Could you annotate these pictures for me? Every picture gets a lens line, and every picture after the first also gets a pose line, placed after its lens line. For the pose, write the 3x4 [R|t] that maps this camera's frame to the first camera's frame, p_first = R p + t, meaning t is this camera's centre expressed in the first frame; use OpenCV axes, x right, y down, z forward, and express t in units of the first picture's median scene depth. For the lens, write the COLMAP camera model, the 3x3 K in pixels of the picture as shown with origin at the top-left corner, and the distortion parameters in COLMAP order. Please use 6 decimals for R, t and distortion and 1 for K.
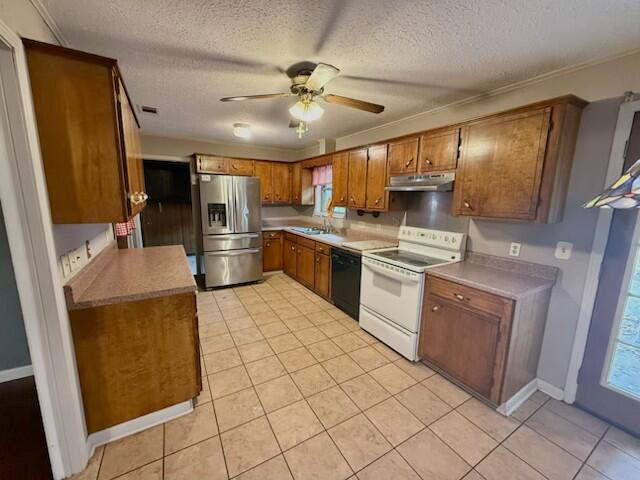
lens RADIAL K [[254.5, 0, 317.7], [0, 254.5, 241.2], [0, 0, 1]] dist [-0.000030, 0.000425]
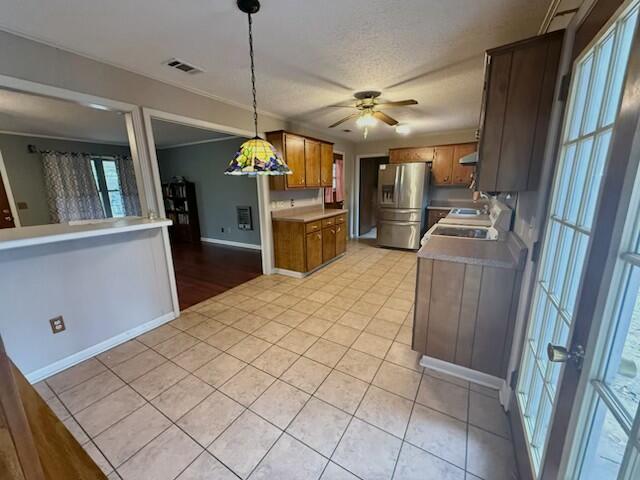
lens RADIAL K [[254.5, 0, 317.7], [0, 254.5, 241.2], [0, 0, 1]] dist [-0.000030, 0.000425]
pose [[0.474650, 0.167692, -0.864052, 1.433339], [-0.128736, 0.984352, 0.120321, 0.073279], [0.870709, 0.054124, 0.488811, 0.029705]]
